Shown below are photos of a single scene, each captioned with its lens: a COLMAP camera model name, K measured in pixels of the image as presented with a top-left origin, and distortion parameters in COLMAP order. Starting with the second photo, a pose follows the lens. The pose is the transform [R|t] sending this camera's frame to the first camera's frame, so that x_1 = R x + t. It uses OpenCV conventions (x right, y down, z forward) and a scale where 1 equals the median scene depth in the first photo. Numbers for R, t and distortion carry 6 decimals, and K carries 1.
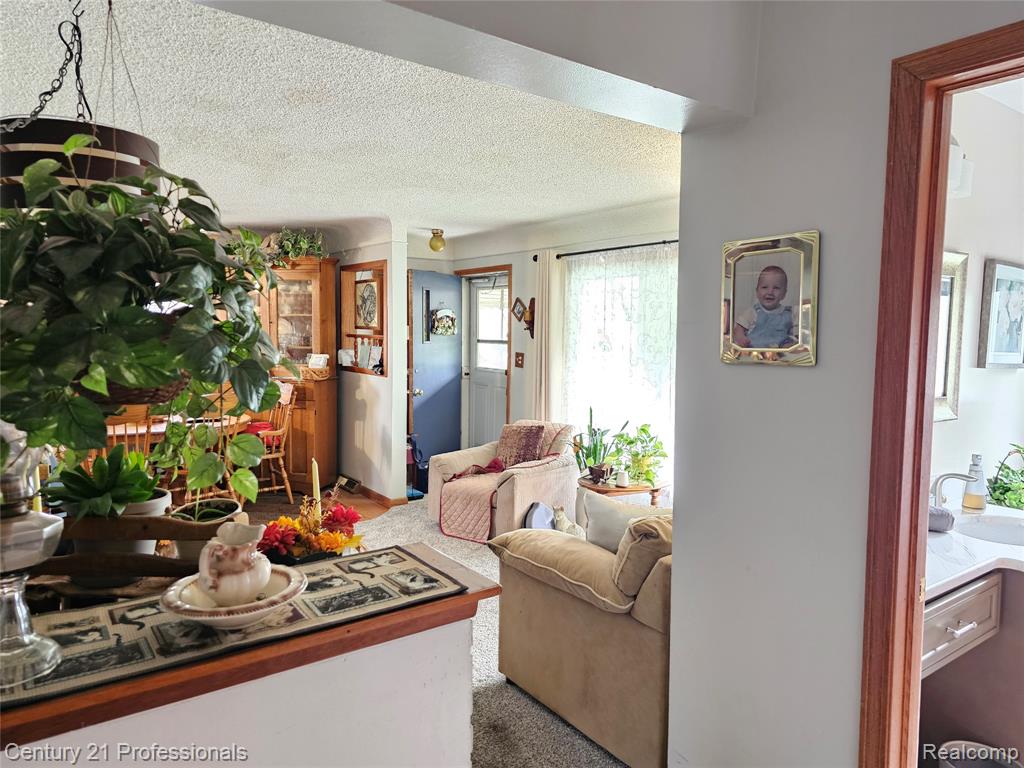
lens RADIAL K [[688.3, 0, 515.1], [0, 688.3, 382.2], [0, 0, 1]] dist [0.044946, -0.025629]
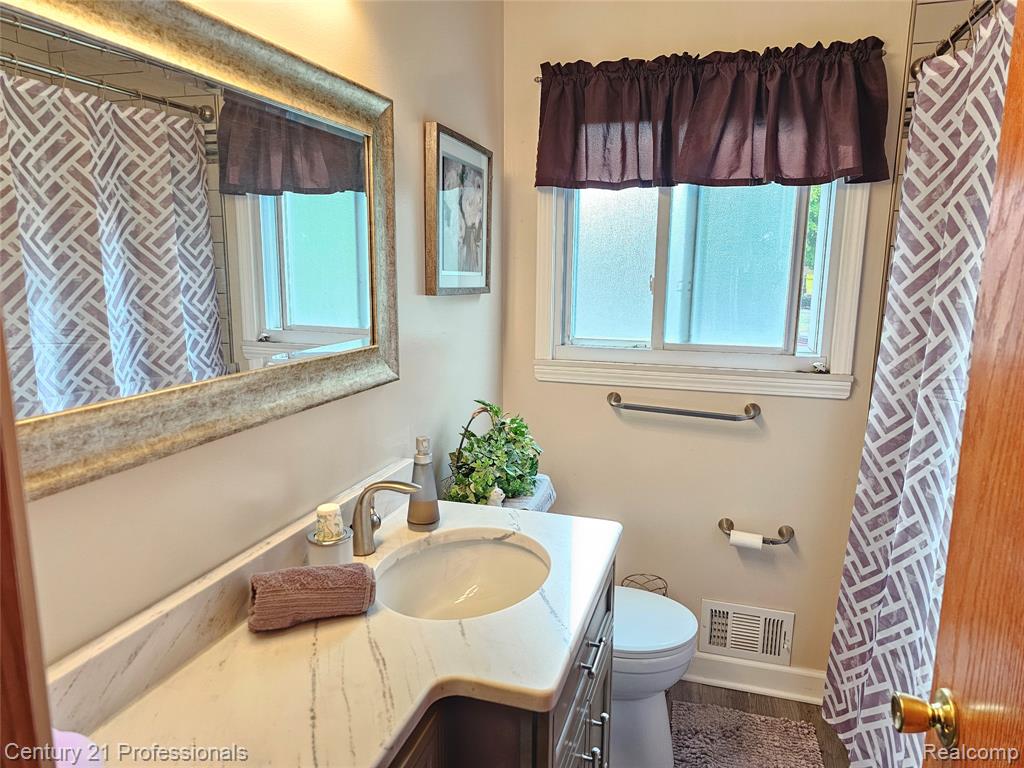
lens RADIAL K [[688.3, 0, 512.8], [0, 688.3, 382.7], [0, 0, 1]] dist [0.044946, -0.025629]
pose [[0.805462, -0.107297, 0.582854, 0.370134], [0.045230, 0.991735, 0.120063, -0.013554], [-0.590919, -0.070344, 0.803658, 0.460714]]
